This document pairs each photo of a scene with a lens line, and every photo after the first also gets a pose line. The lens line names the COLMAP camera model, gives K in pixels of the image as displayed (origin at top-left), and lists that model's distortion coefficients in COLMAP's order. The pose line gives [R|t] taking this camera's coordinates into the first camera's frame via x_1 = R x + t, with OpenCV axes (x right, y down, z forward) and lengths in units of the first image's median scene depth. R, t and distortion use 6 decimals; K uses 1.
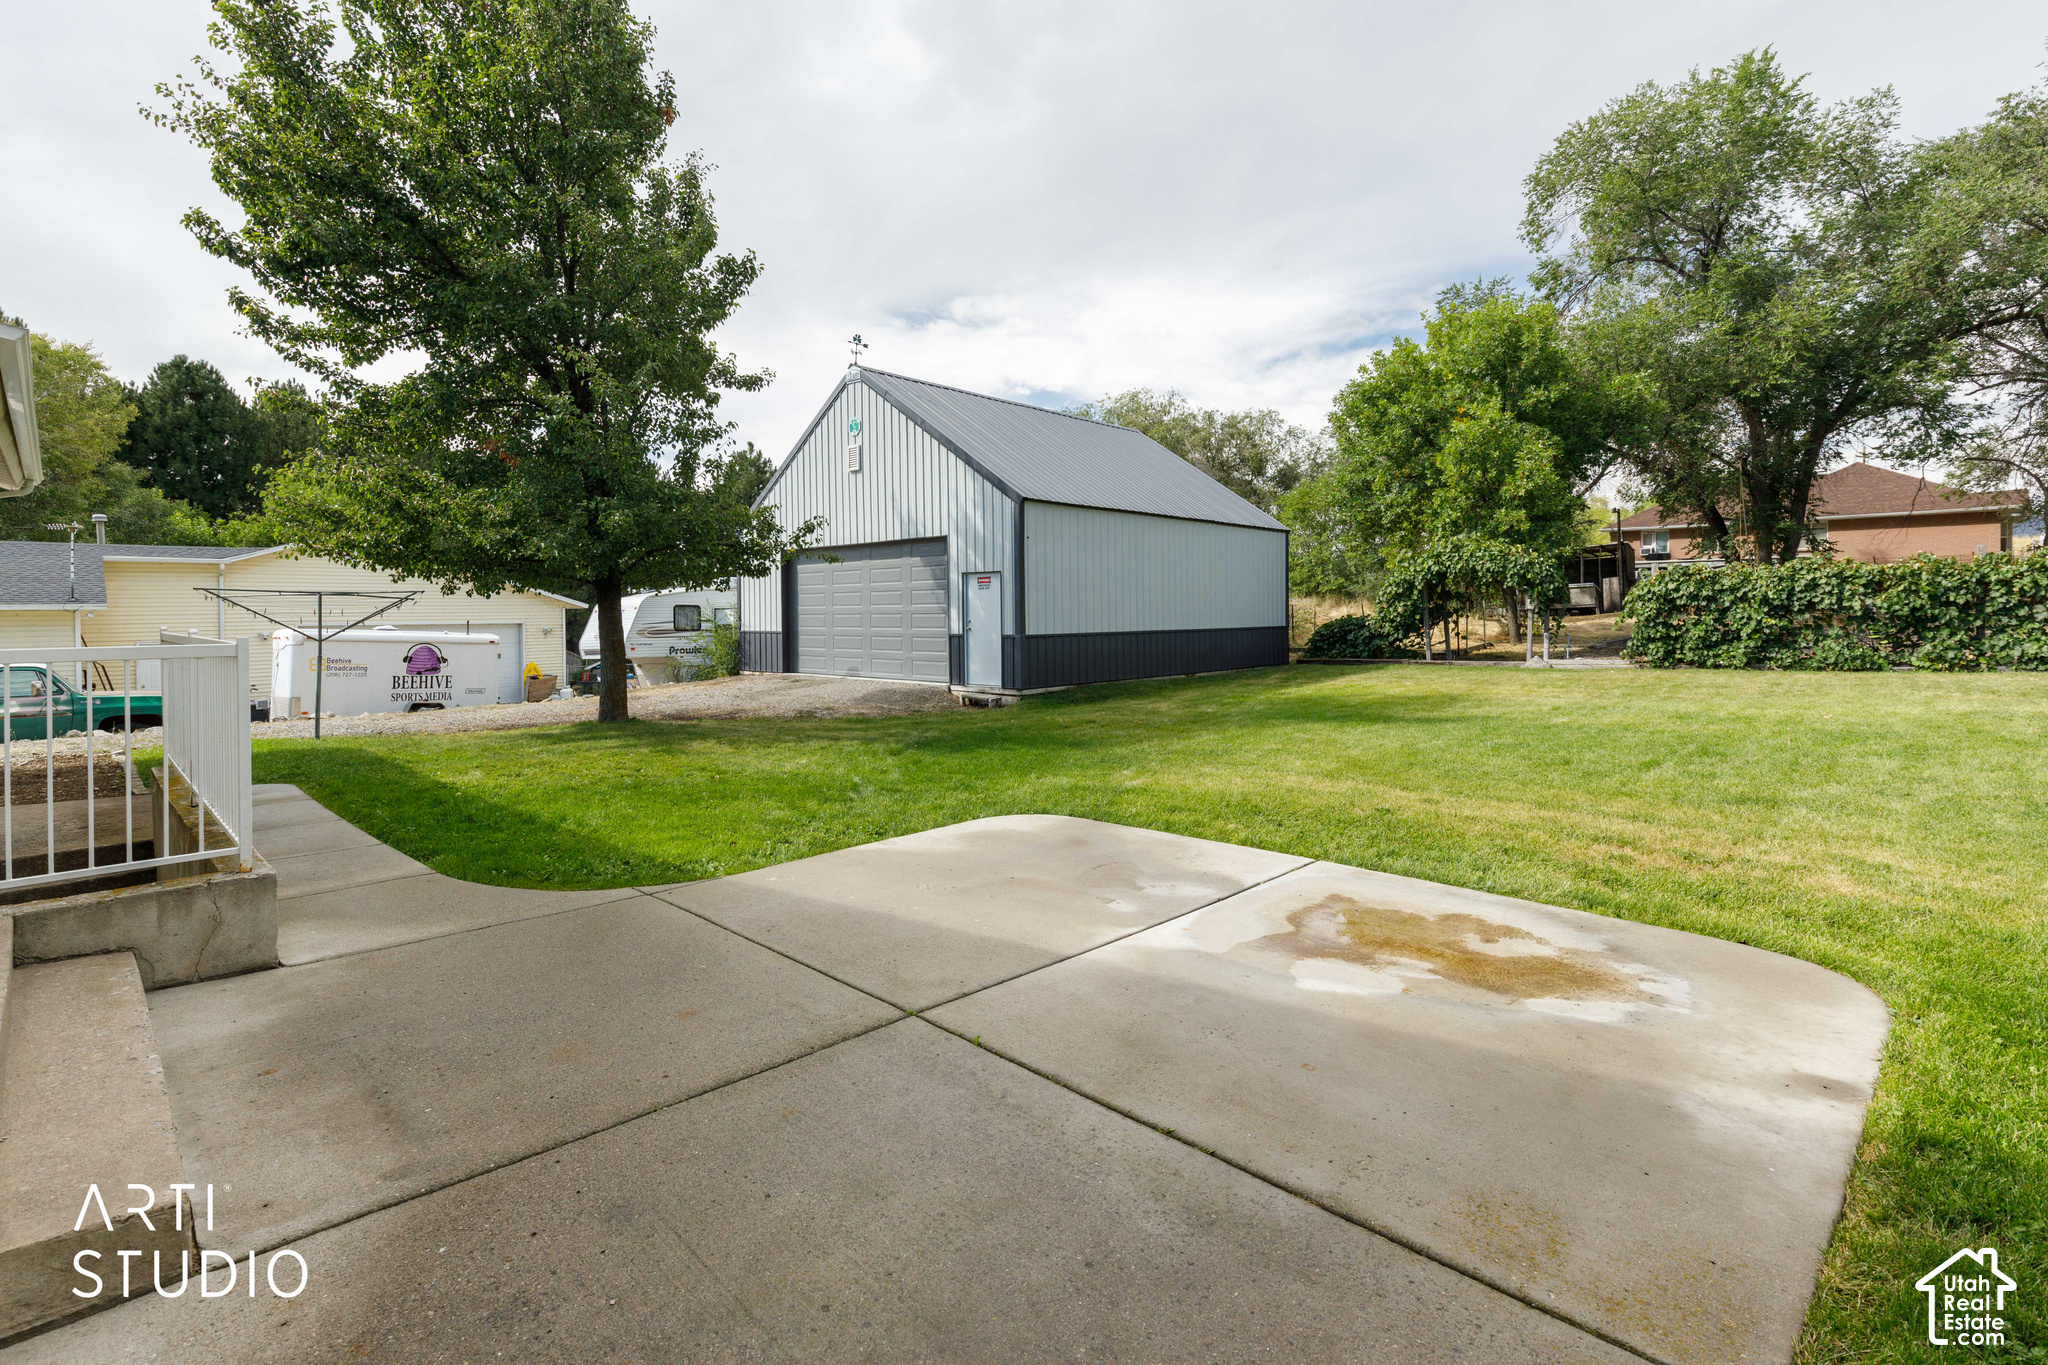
lens RADIAL K [[928.9, 0, 1025.3], [0, 928.9, 622.9], [0, 0, 1]] dist [0.004107, 0.001976]
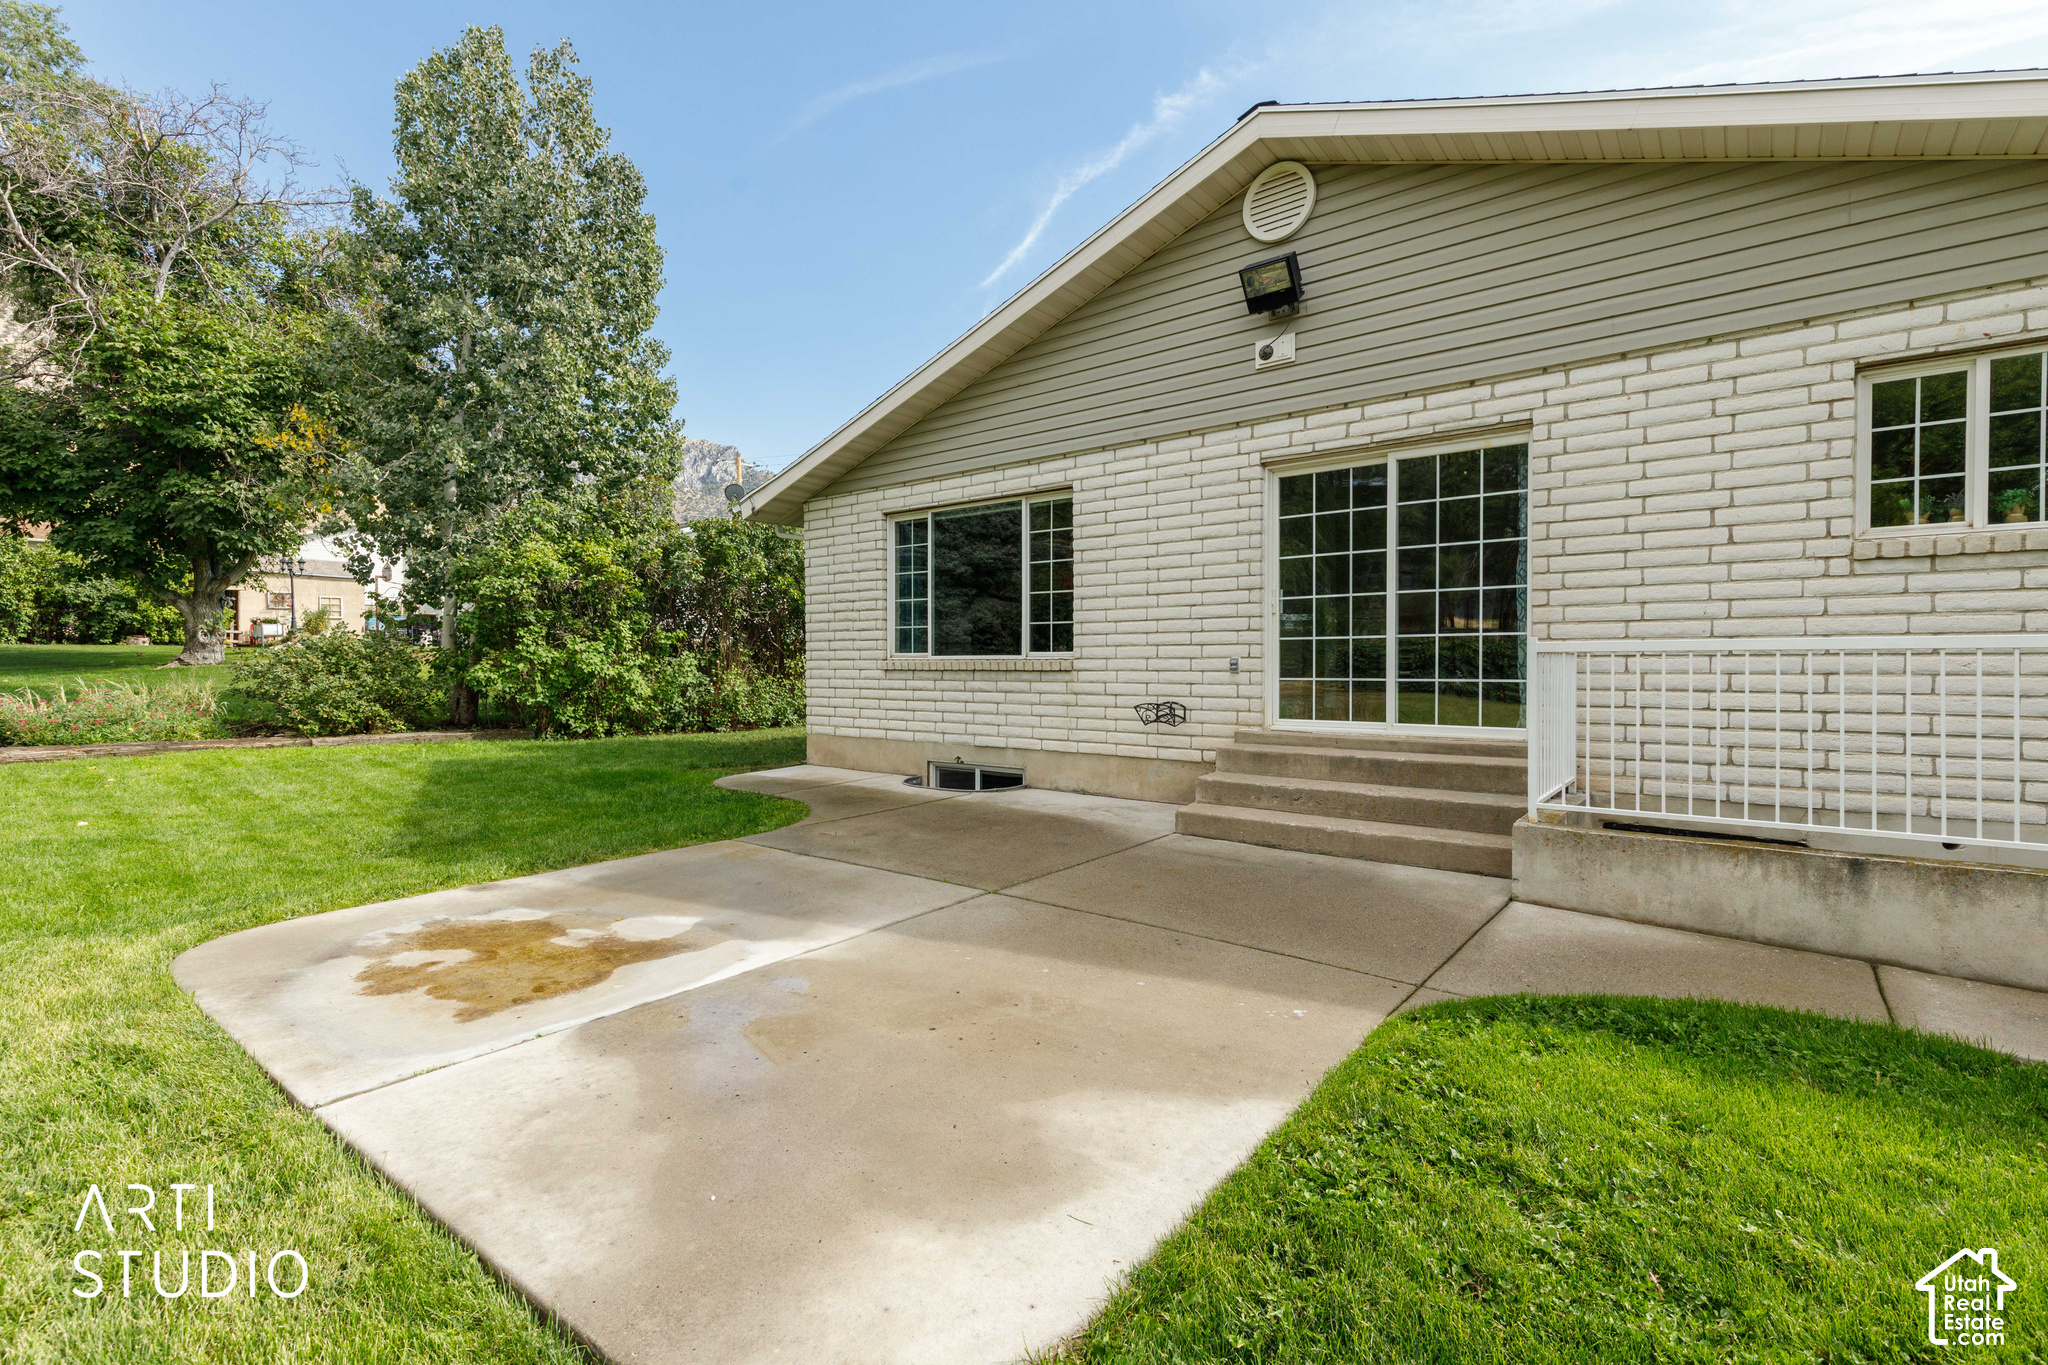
lens RADIAL K [[928.9, 0, 1024.2], [0, 928.9, 672.0], [0, 0, 1]] dist [0.004107, 0.001976]
pose [[-0.994492, 0.014655, -0.103785, -0.003655], [0.011672, 0.999503, 0.029287, 0.003385], [0.104163, 0.027914, -0.994168, 0.402509]]
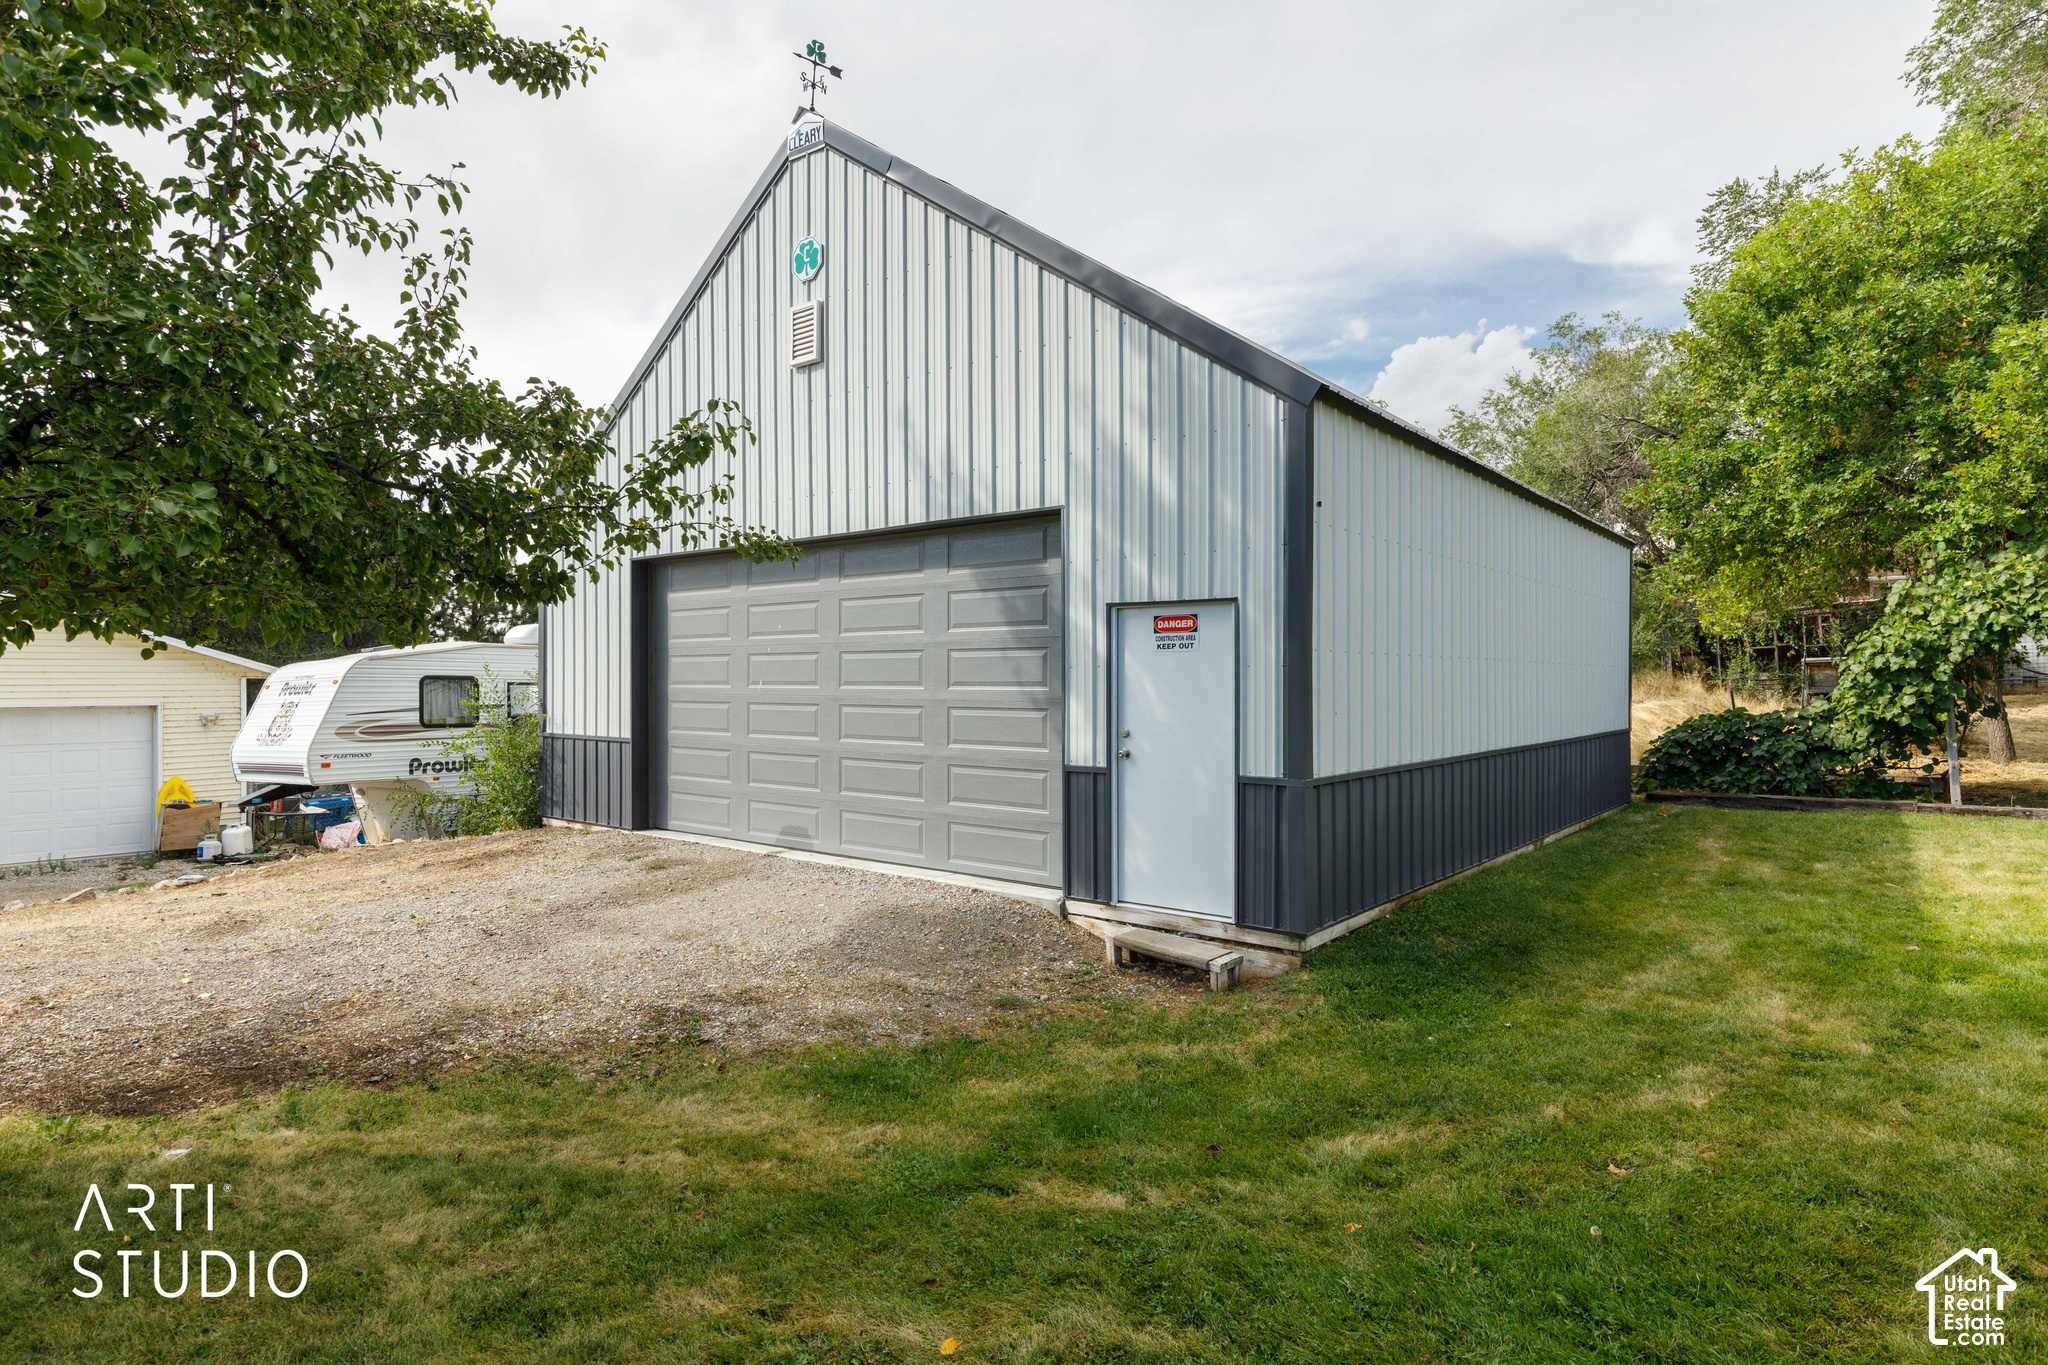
lens RADIAL K [[1134.3, 0, 1030.5], [0, 1134.3, 686.9], [0, 0, 1]] dist [-0.008953, -0.002500]
pose [[0.998270, 0.009783, 0.057975, -0.110380], [-0.009339, 0.999925, -0.007910, -0.014736], [-0.058048, 0.007354, 0.998287, 0.482406]]
